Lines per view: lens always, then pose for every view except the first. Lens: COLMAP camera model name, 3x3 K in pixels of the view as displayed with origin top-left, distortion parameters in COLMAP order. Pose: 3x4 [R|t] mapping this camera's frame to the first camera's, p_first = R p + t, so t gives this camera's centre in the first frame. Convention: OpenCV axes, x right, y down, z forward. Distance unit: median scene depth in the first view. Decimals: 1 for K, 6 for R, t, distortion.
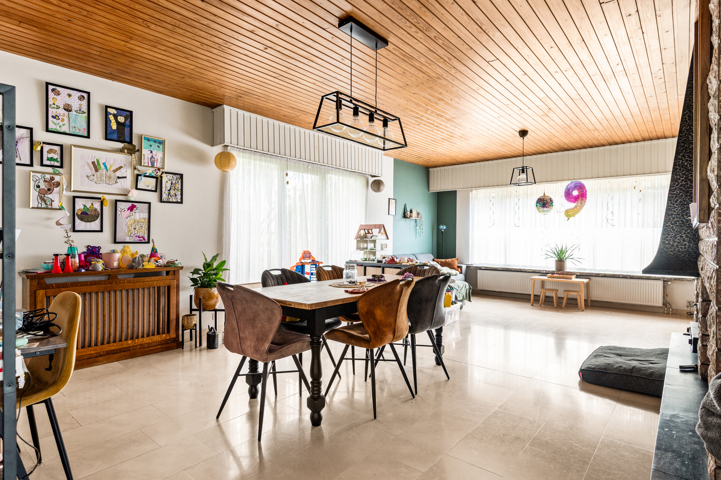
lens RADIAL K [[391.3, 0, 359.9], [0, 391.3, 238.8], [0, 0, 1]] dist [0.005809, -0.003312]
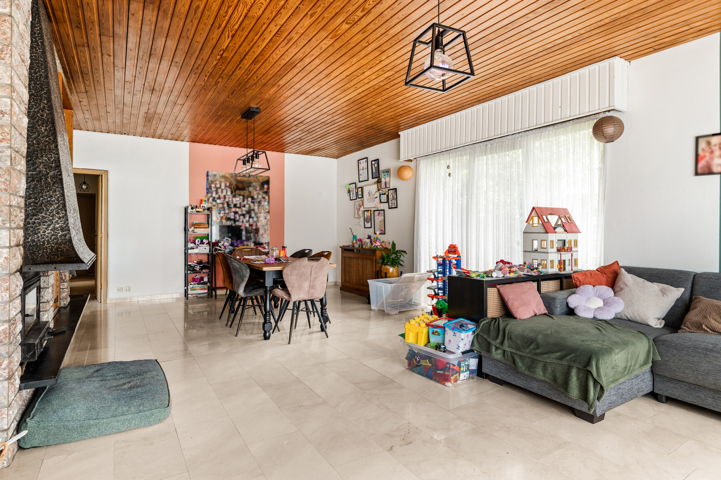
lens RADIAL K [[391.3, 0, 363.4], [0, 391.3, 233.7], [0, 0, 1]] dist [0.005809, -0.003312]
pose [[-0.306588, 0.009831, -0.951792, 1.118515], [0.003869, 0.999951, 0.009082, -0.006374], [0.951835, -0.000898, -0.306611, 1.482909]]
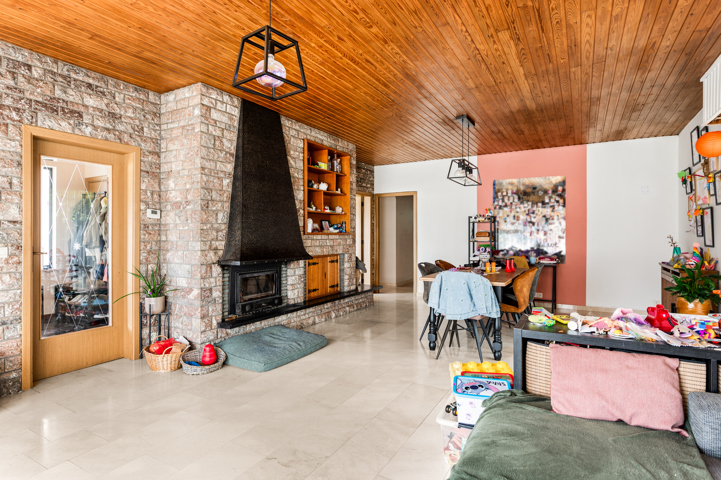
lens RADIAL K [[391.3, 0, 361.3], [0, 391.3, 237.9], [0, 0, 1]] dist [0.005809, -0.003312]
pose [[-0.984923, 0.003691, -0.172951, 0.561004], [0.003318, 0.999991, 0.002450, -0.018540], [0.172959, 0.001840, -0.984927, 1.923950]]
